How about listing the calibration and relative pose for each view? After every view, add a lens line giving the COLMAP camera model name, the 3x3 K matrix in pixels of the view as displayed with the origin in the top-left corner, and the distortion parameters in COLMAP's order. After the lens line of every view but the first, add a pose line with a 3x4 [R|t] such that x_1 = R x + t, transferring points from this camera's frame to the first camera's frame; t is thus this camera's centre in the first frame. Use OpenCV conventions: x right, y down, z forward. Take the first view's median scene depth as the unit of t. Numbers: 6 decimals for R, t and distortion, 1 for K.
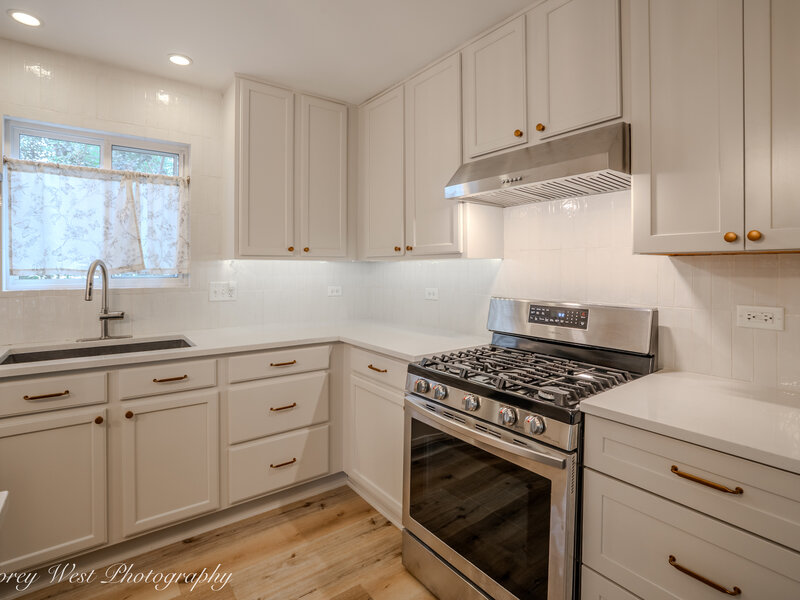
lens RADIAL K [[403.2, 0, 385.6], [0, 403.2, 271.4], [0, 0, 1]] dist [-0.050076, 0.017495]
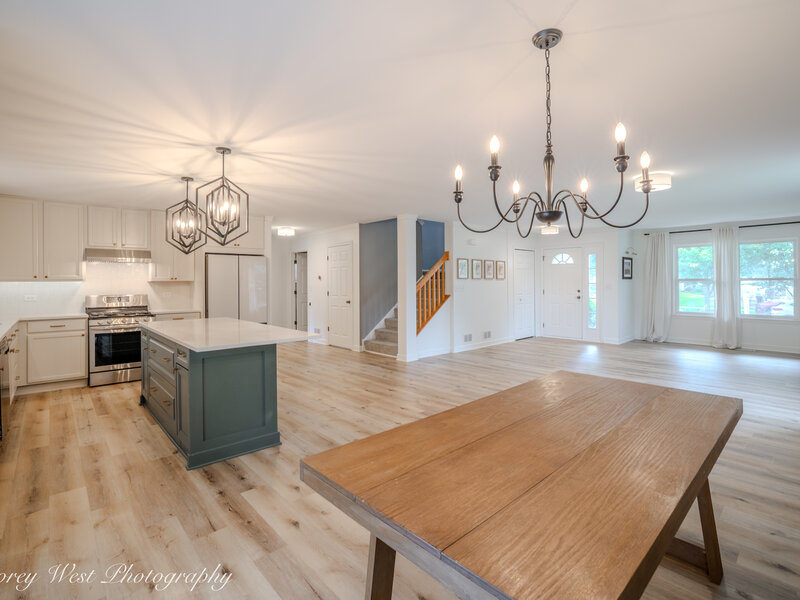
lens RADIAL K [[394.9, 0, 396.3], [0, 394.9, 279.6], [0, 0, 1]] dist [-0.042593, 0.018919]
pose [[-0.107466, 0.003749, 0.994202, -2.495233], [0.015975, 0.999870, -0.002044, -0.005656], [-0.994080, 0.015662, -0.107512, -0.783978]]
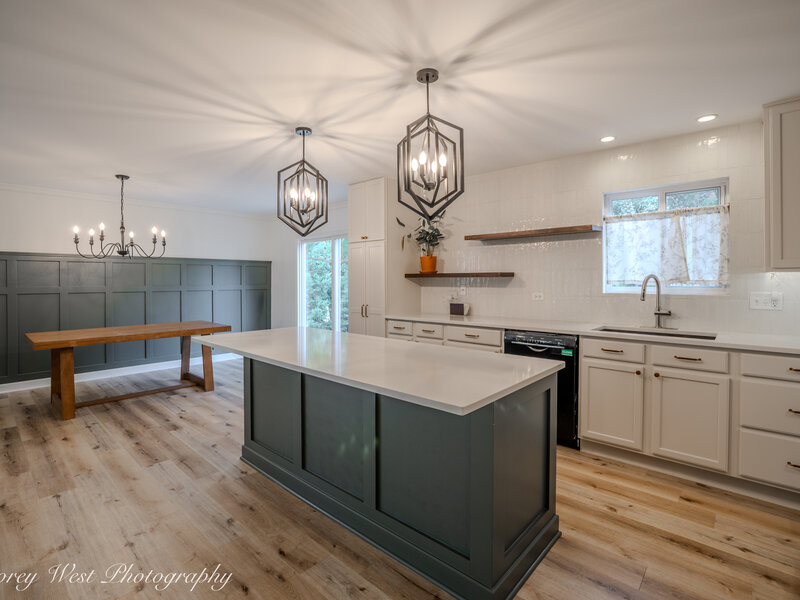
lens RADIAL K [[394.9, 0, 396.3], [0, 394.9, 279.6], [0, 0, 1]] dist [-0.042593, 0.018919]
pose [[0.212337, 0.000360, -0.977196, 0.492896], [-0.005819, 0.999983, -0.000896, -0.002347], [0.977179, 0.005877, 0.212336, -0.258370]]
